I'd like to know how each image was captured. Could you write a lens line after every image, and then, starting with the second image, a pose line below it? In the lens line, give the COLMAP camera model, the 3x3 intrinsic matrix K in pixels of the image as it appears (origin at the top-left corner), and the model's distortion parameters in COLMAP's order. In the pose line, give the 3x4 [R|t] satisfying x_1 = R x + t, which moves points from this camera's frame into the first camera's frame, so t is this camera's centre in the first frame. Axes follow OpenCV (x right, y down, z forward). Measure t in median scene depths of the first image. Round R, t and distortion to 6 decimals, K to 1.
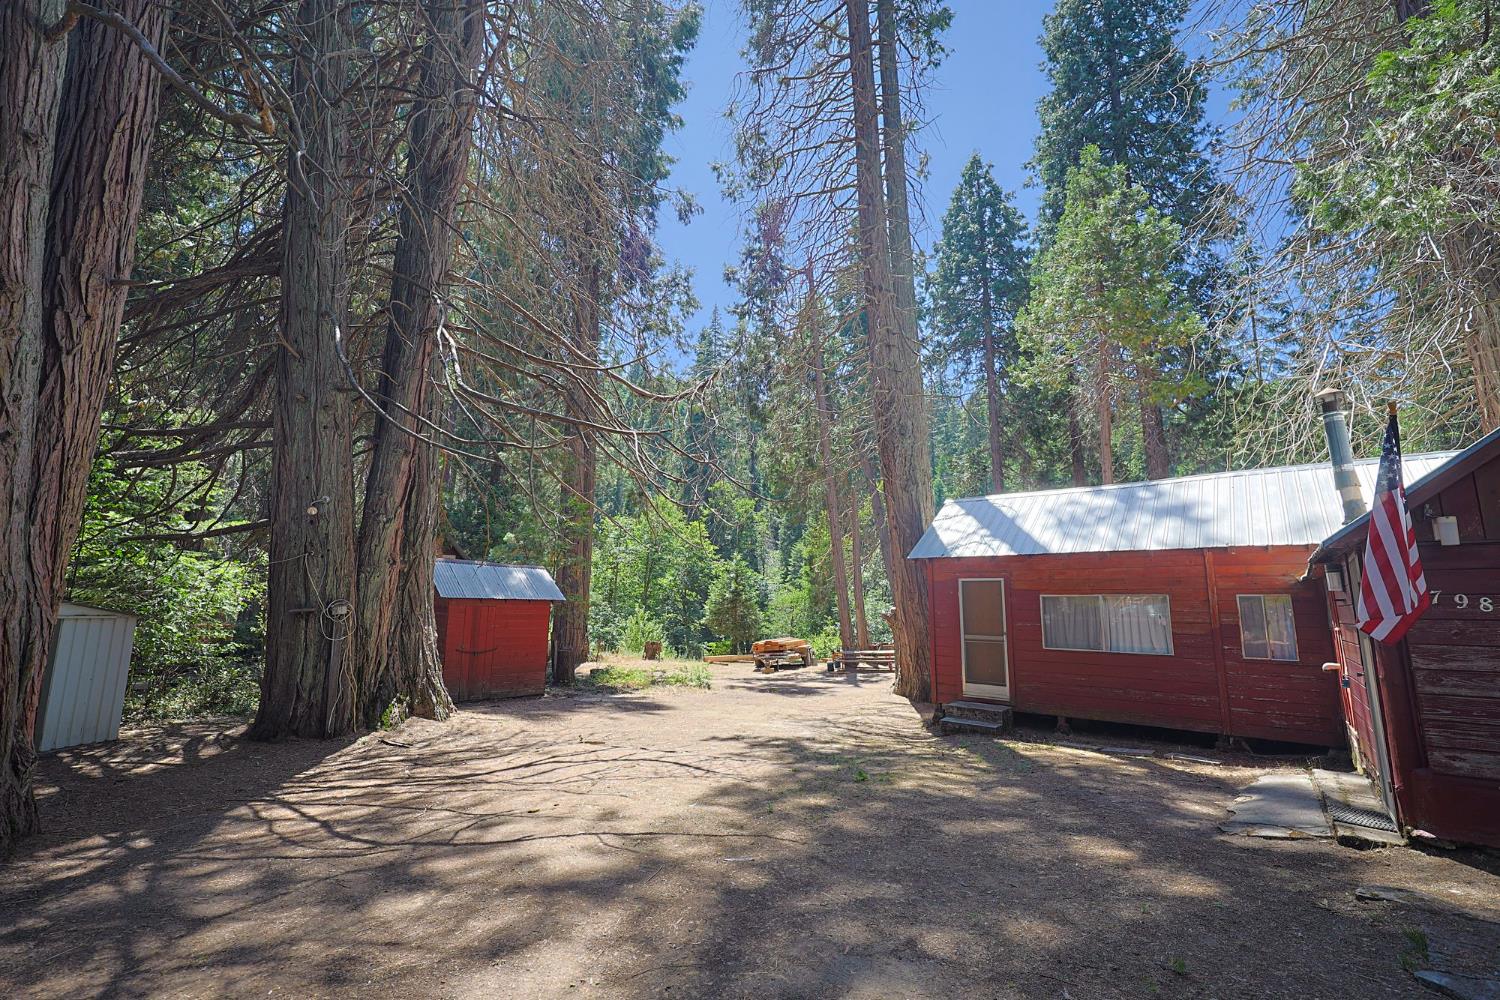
lens RADIAL K [[643.1, 0, 743.7], [0, 643.1, 498.3], [0, 0, 1]] dist [-0.000521, 0.000298]
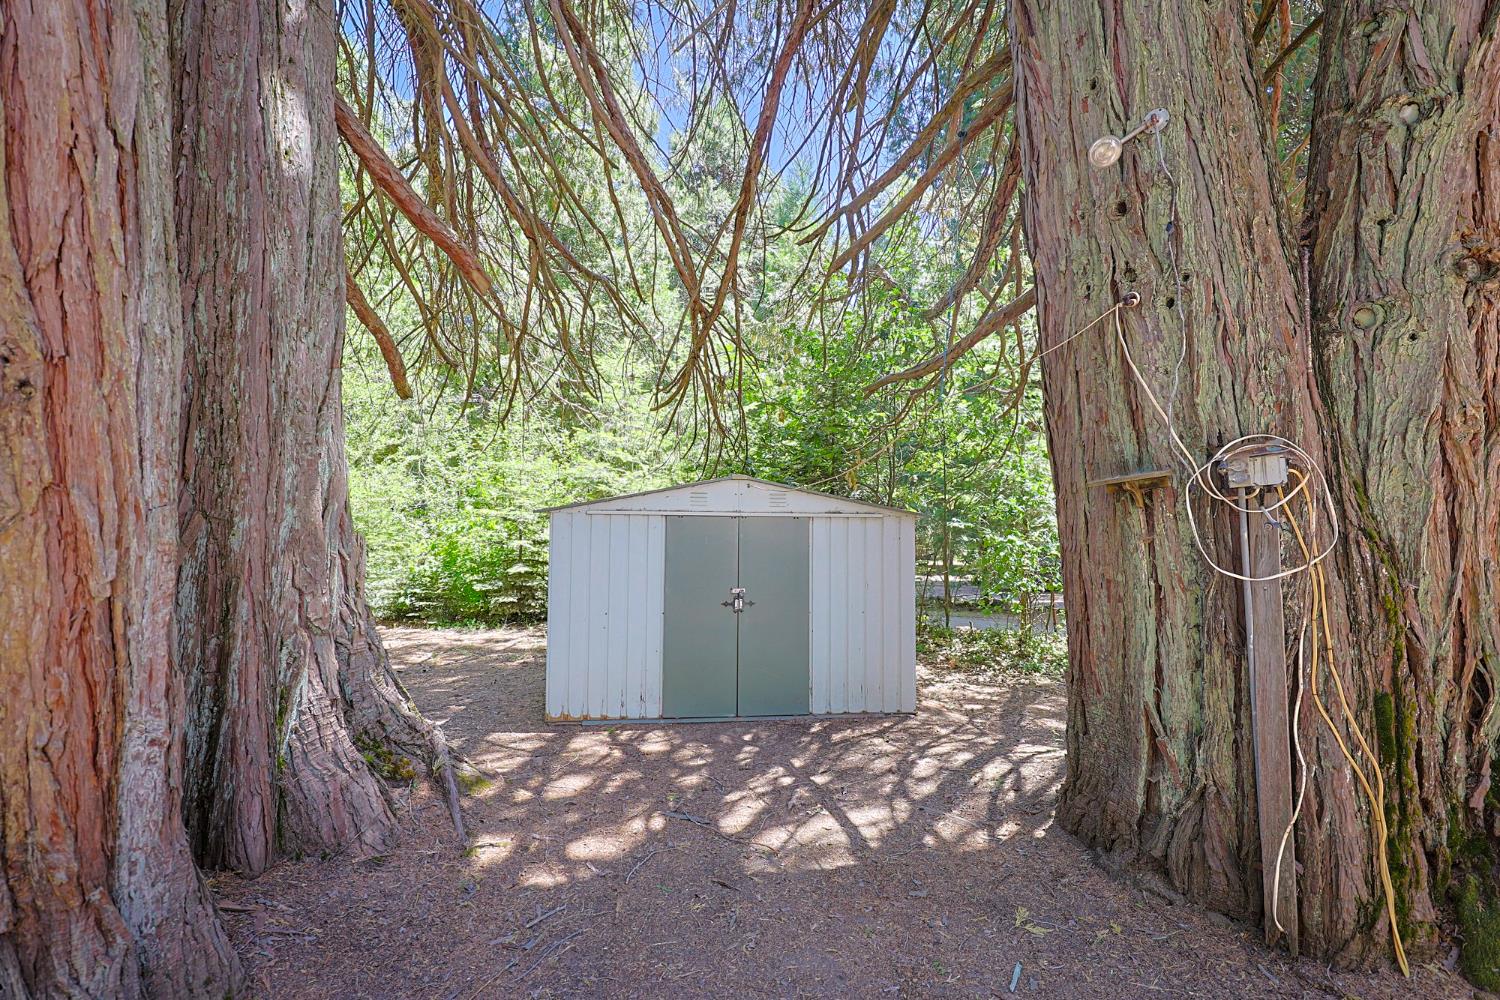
lens RADIAL K [[643.1, 0, 741.4], [0, 643.1, 501.8], [0, 0, 1]] dist [-0.000521, 0.000298]
pose [[0.263861, -0.039002, -0.963772, -0.428842], [0.168389, 0.985701, 0.006212, 0.149600], [0.949749, -0.163928, 0.266656, 0.725372]]
